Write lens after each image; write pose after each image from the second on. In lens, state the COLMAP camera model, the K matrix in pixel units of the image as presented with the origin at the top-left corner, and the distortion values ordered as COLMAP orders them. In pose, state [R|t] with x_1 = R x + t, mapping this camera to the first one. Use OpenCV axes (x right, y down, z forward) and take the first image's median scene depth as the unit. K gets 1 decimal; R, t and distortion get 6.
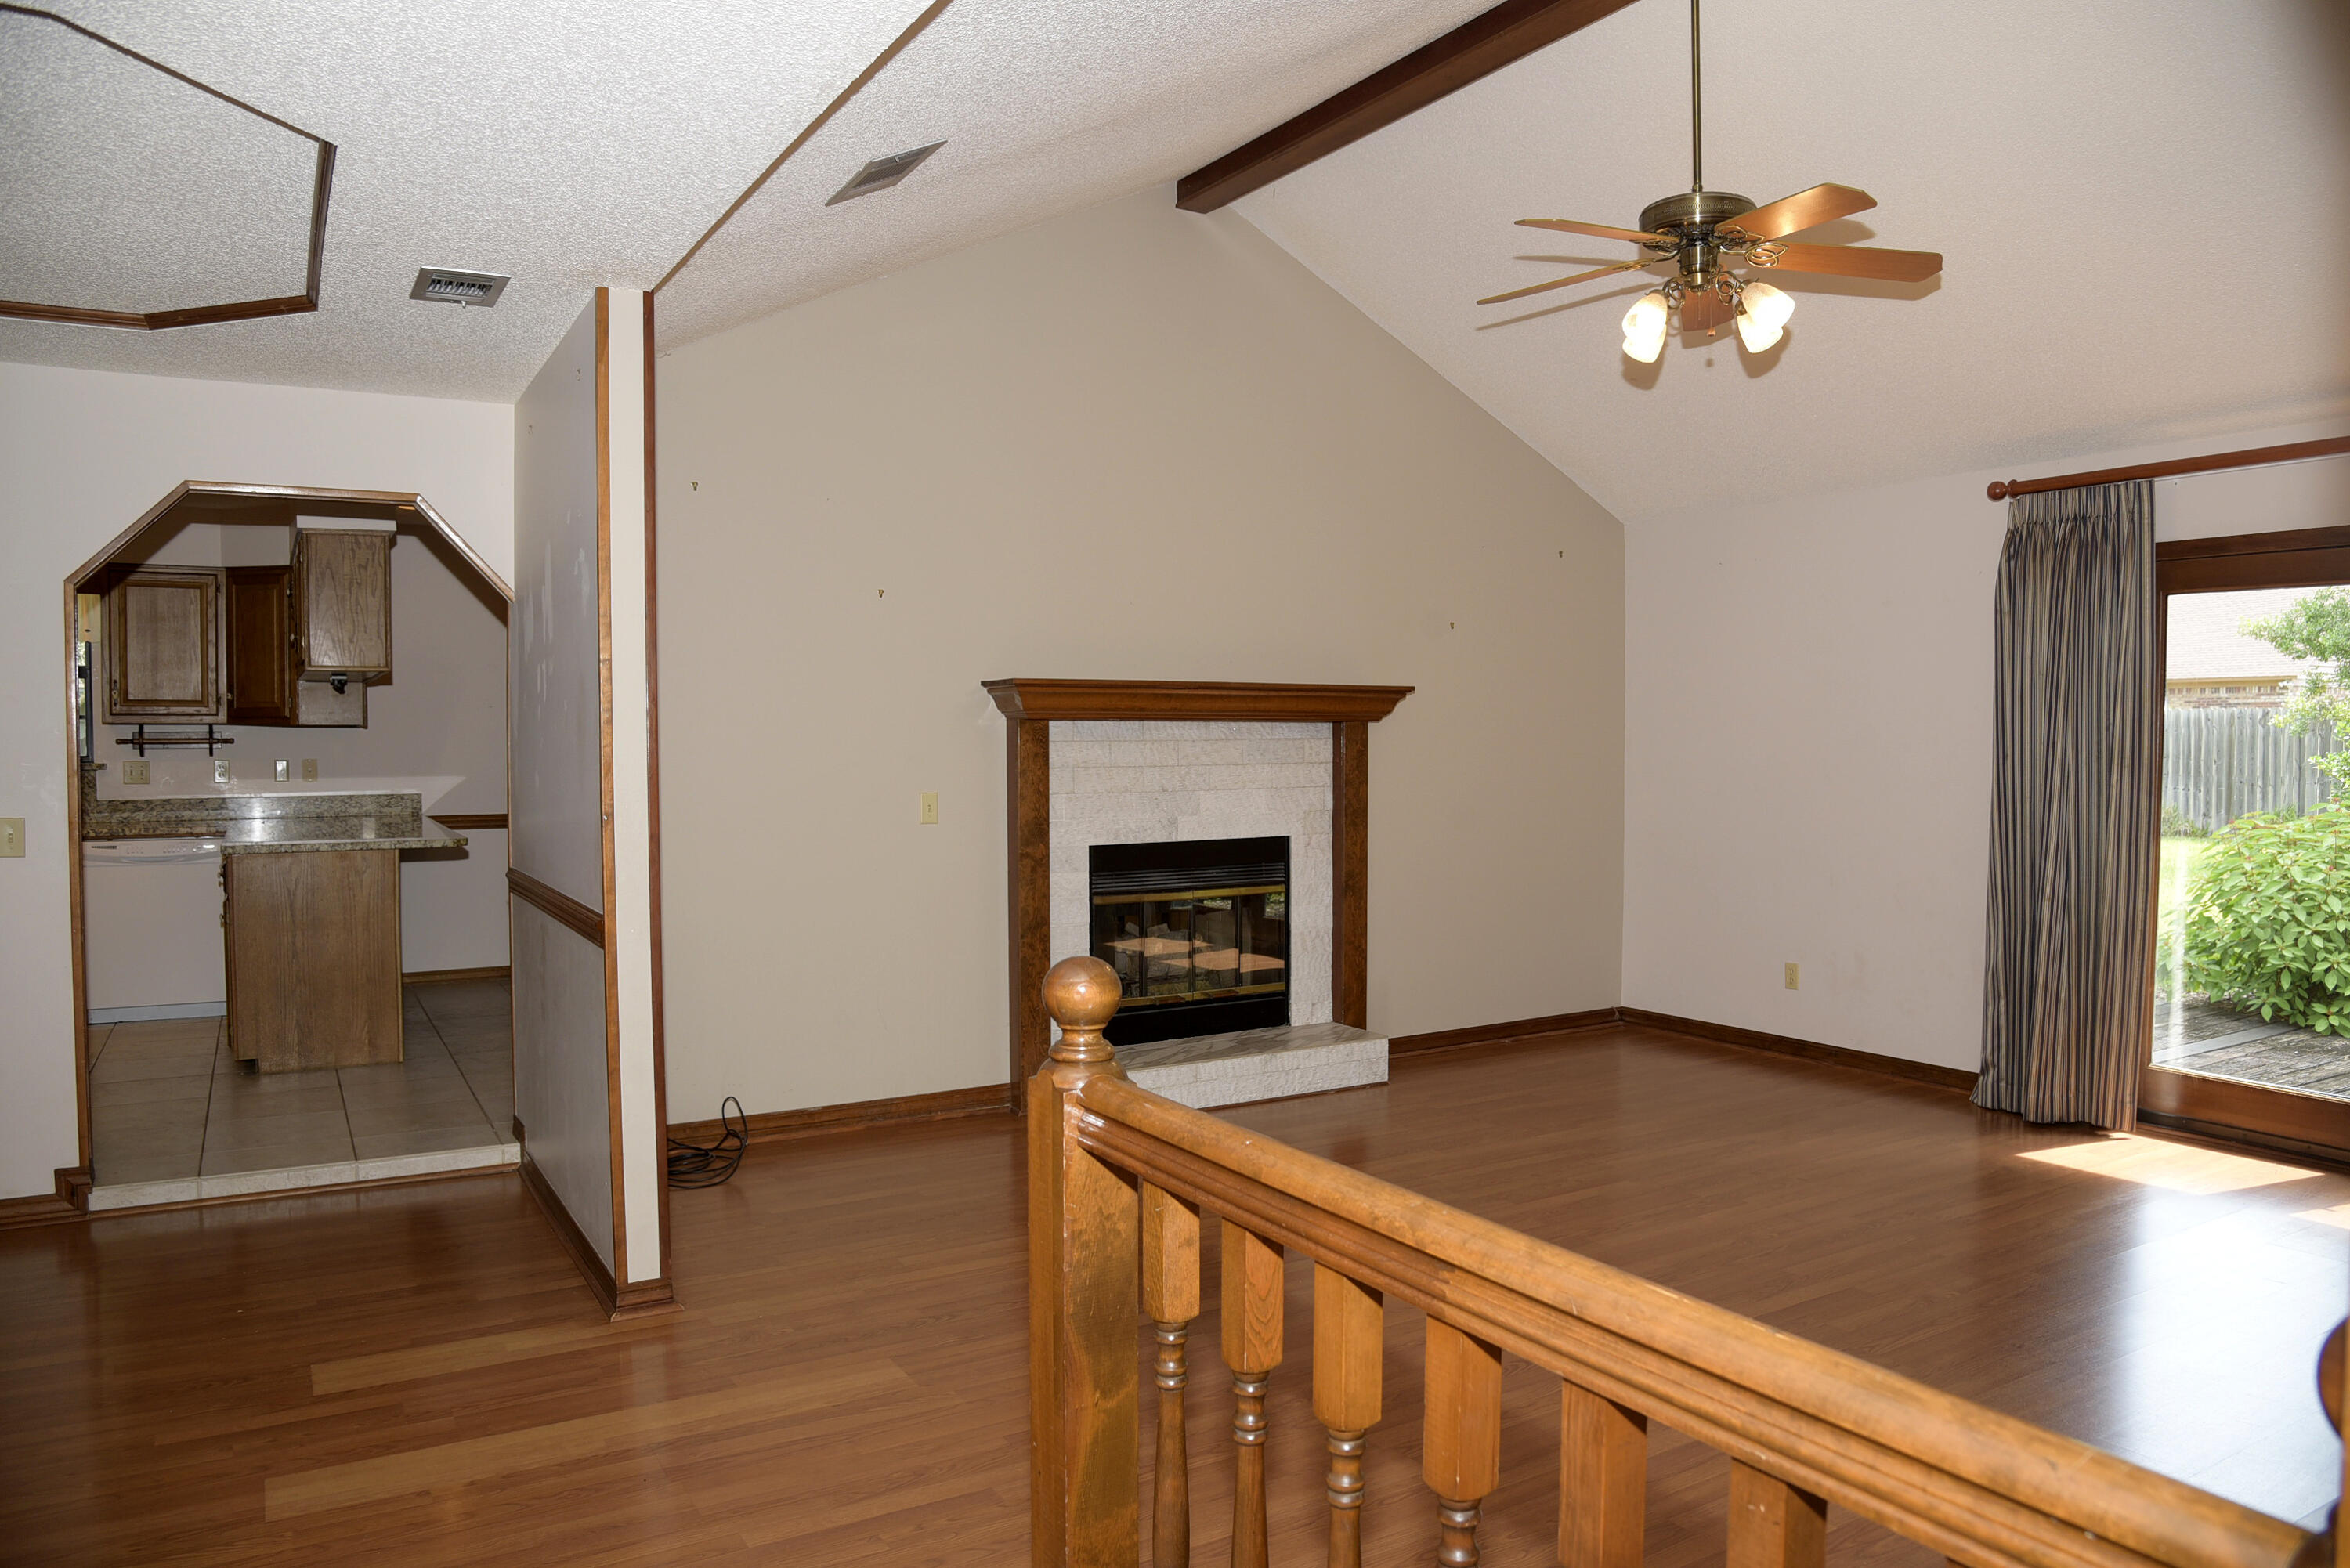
lens RADIAL K [[1593.9, 0, 1175.4], [0, 1593.9, 789.6], [0, 0, 1]] dist [-0.067723, 0.000228]
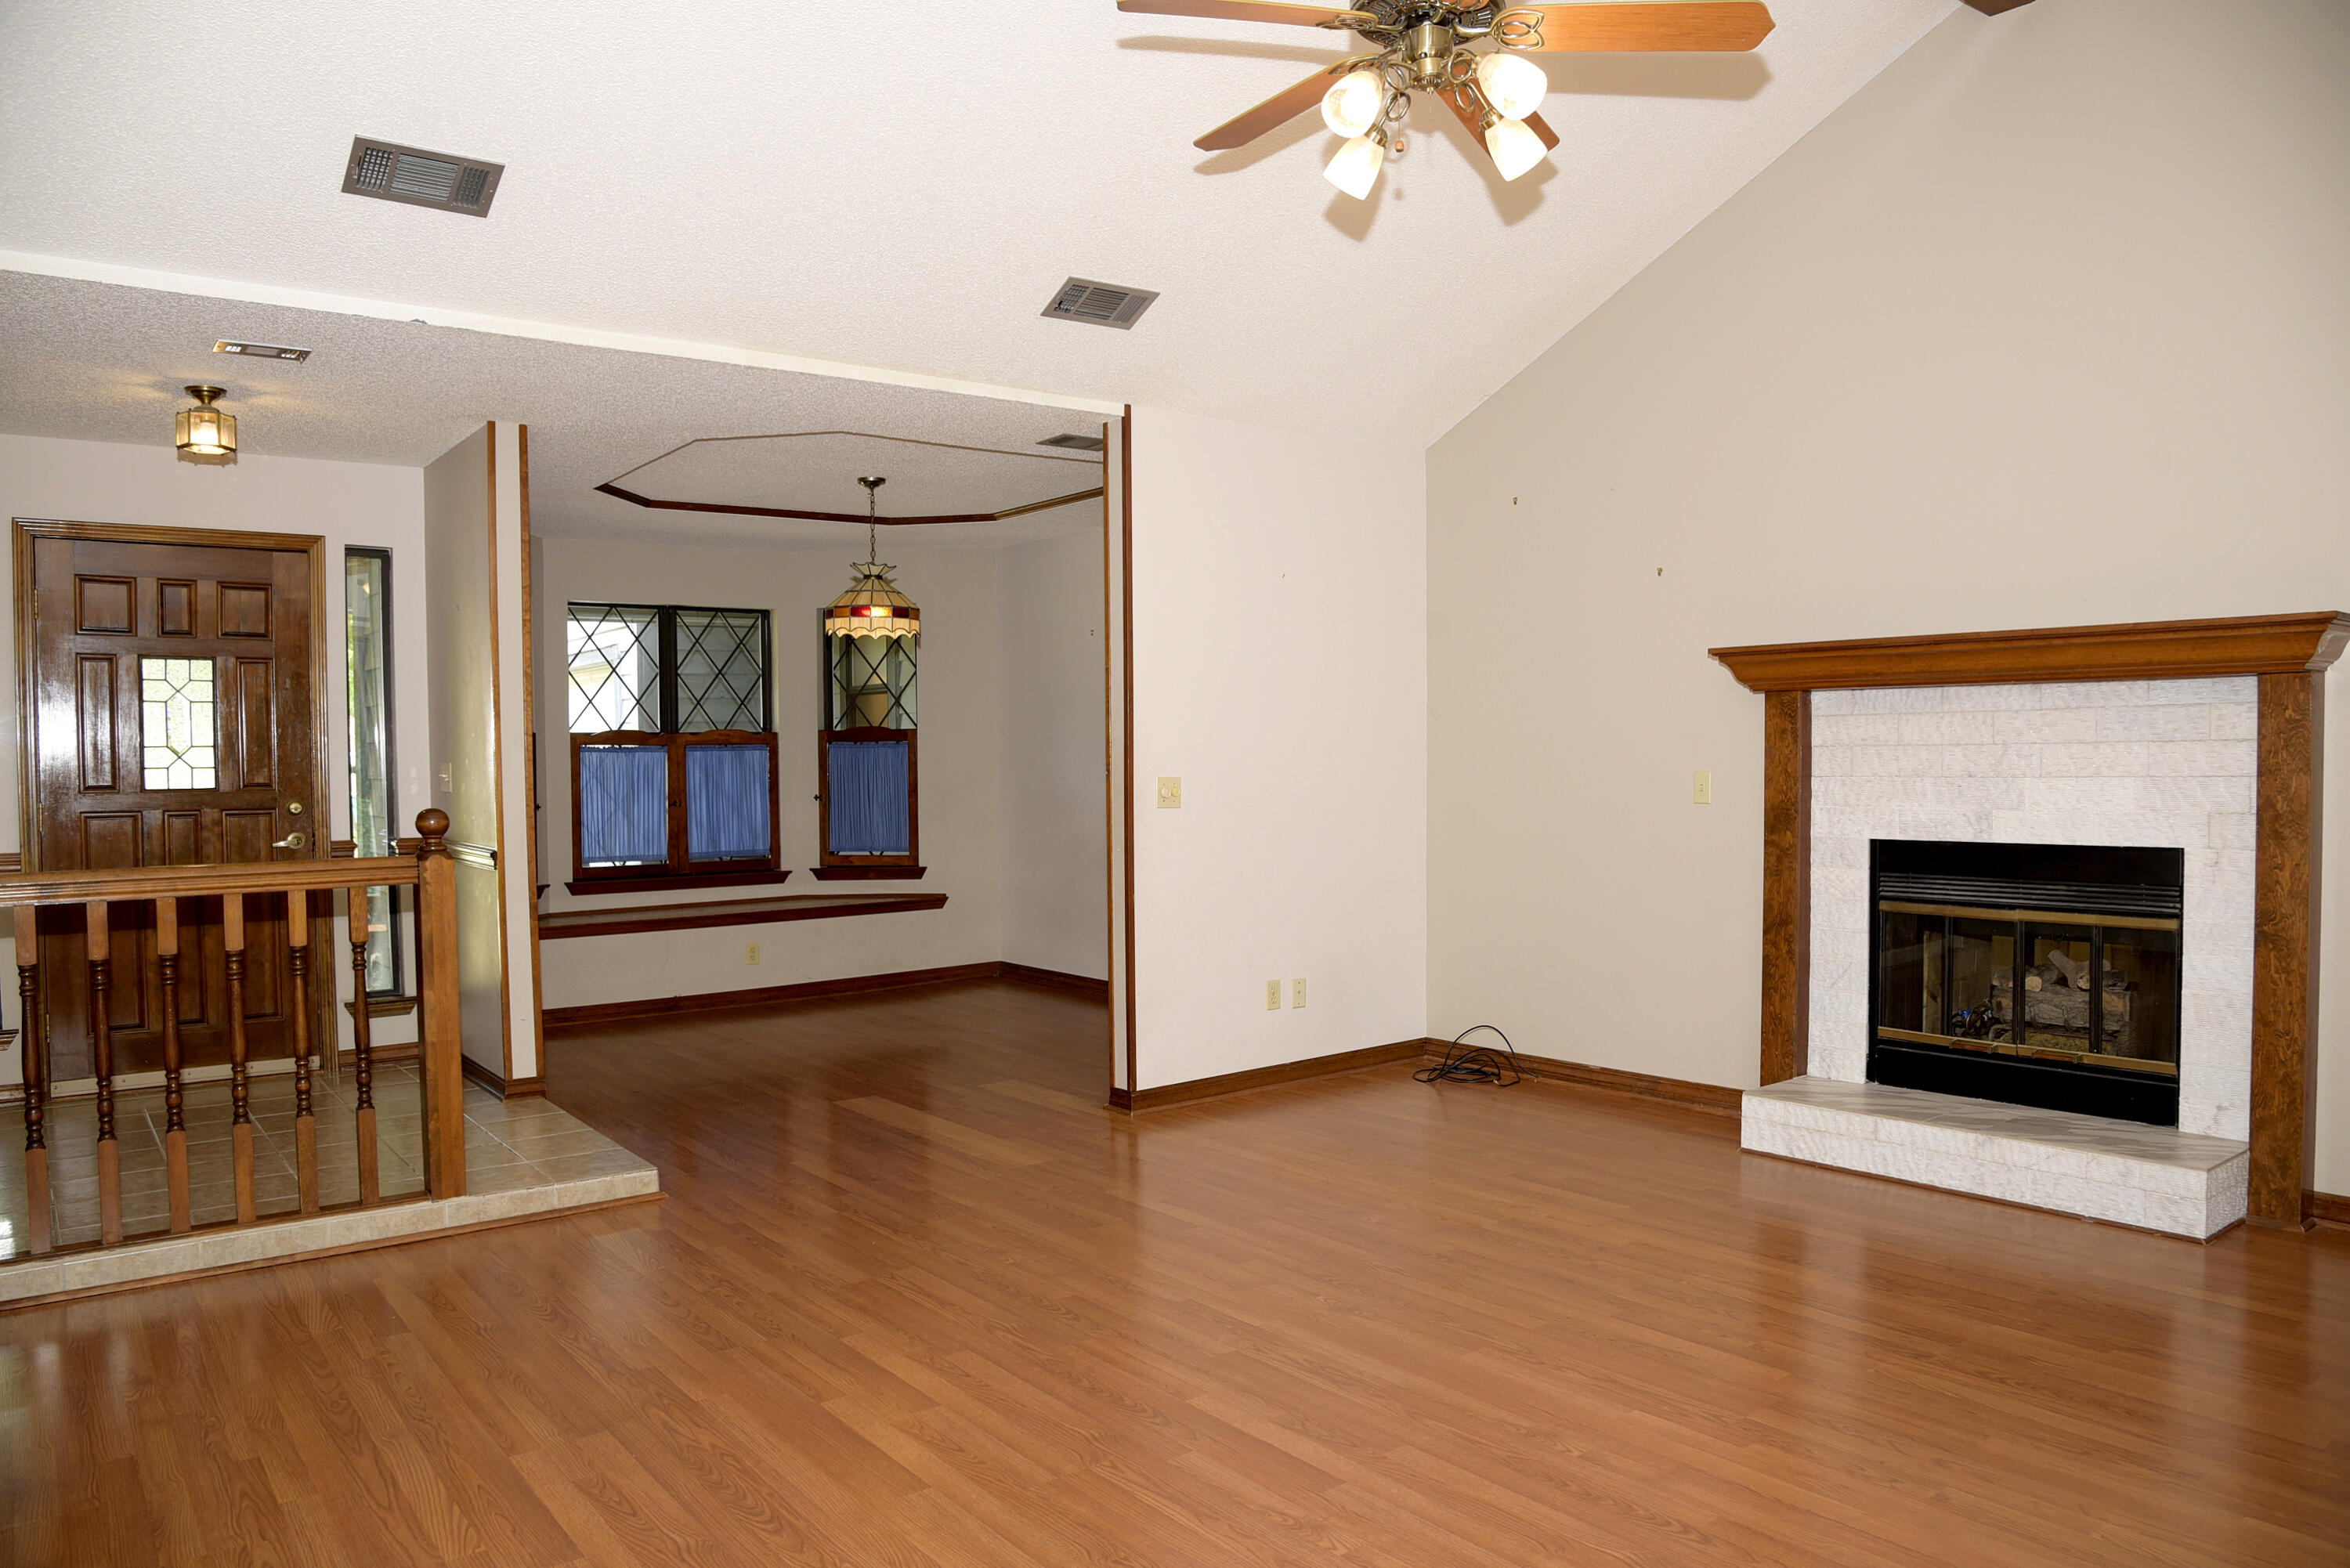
lens RADIAL K [[1593.9, 0, 1170.7], [0, 1593.9, 793.7], [0, 0, 1]] dist [-0.067723, 0.000228]
pose [[0.130296, 0.026860, -0.991111, 0.704031], [-0.019698, 0.999506, 0.024498, -0.001665], [0.991279, 0.016331, 0.130761, 0.519899]]
